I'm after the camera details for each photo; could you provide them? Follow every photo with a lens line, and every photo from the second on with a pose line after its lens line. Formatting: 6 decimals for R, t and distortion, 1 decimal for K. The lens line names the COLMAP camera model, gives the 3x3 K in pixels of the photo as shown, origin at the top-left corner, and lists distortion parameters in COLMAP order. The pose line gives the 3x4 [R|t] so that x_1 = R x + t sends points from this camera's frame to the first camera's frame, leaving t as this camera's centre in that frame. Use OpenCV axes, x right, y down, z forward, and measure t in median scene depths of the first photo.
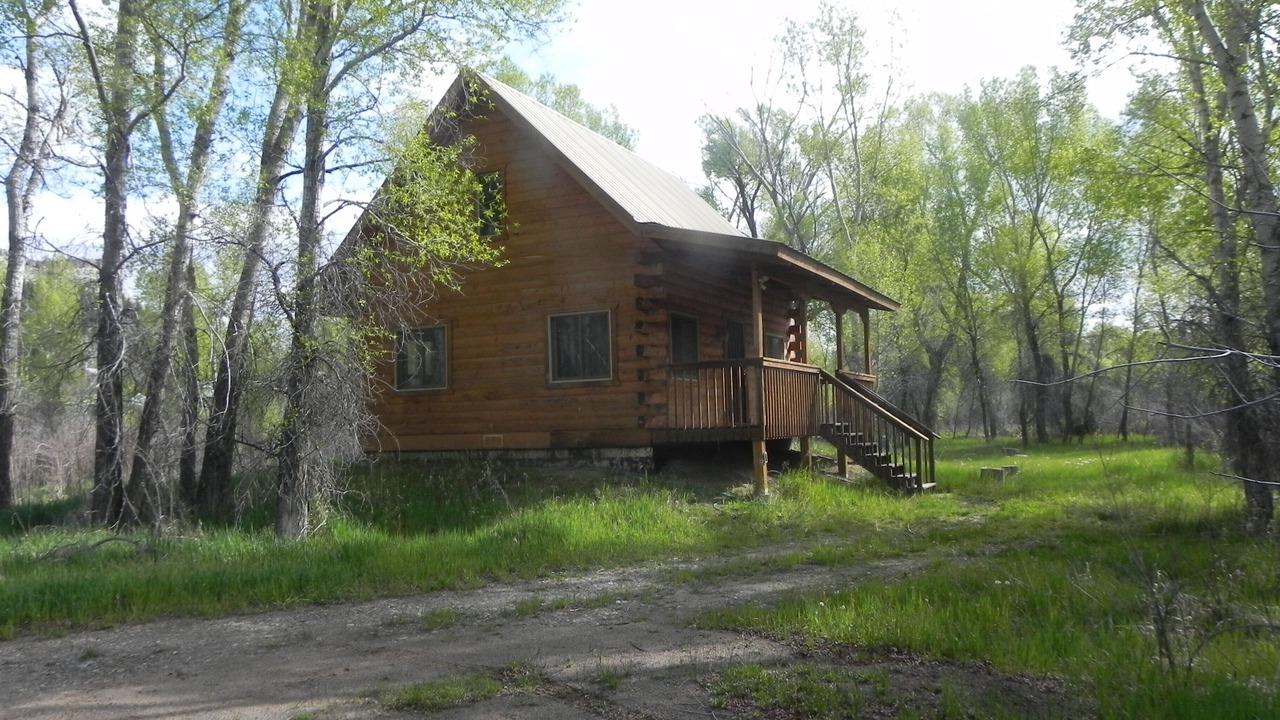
lens RADIAL K [[1550.0, 0, 640.0], [0, 1550.0, 360.0], [0, 0, 1]] dist [-0.019183, 0.003179]
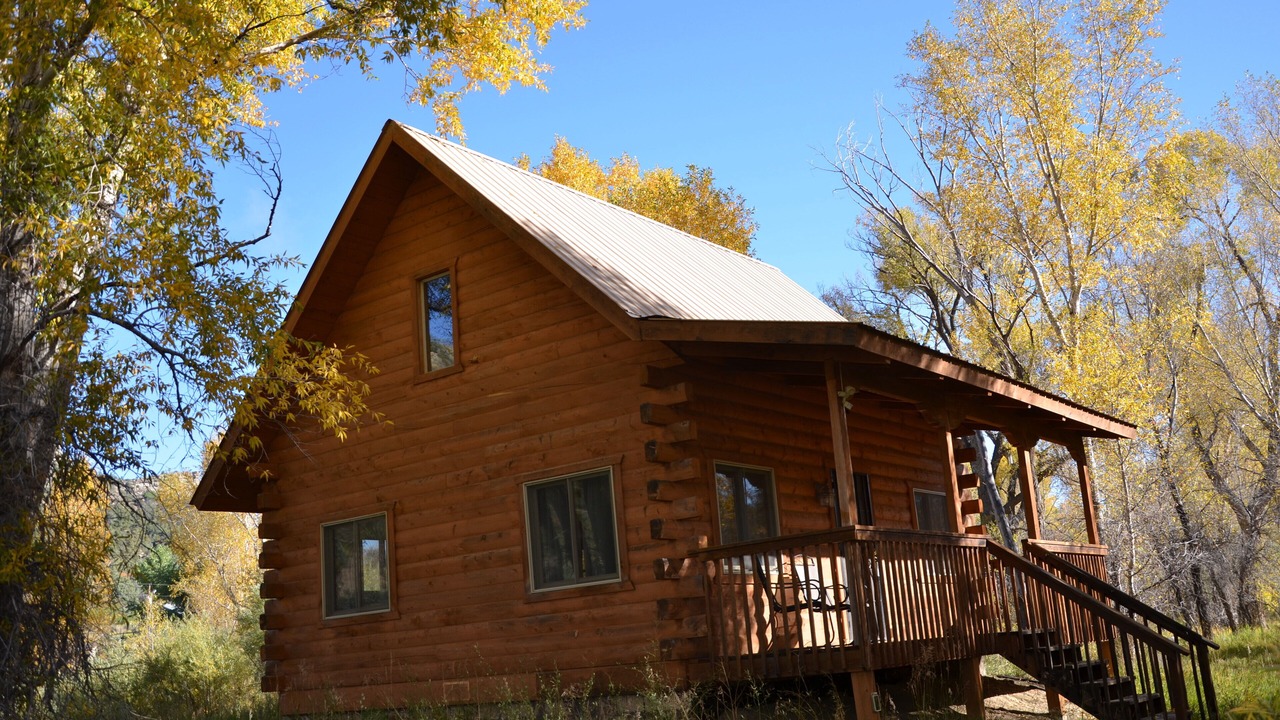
lens RADIAL K [[1550.0, 0, 640.0], [0, 1550.0, 360.0], [0, 0, 1]] dist [-0.019183, 0.003179]
pose [[0.968172, -0.093116, -0.232320, 0.135971], [0.060123, 0.987564, -0.145269, 0.015521], [0.242958, 0.126678, 0.961730, 0.404635]]
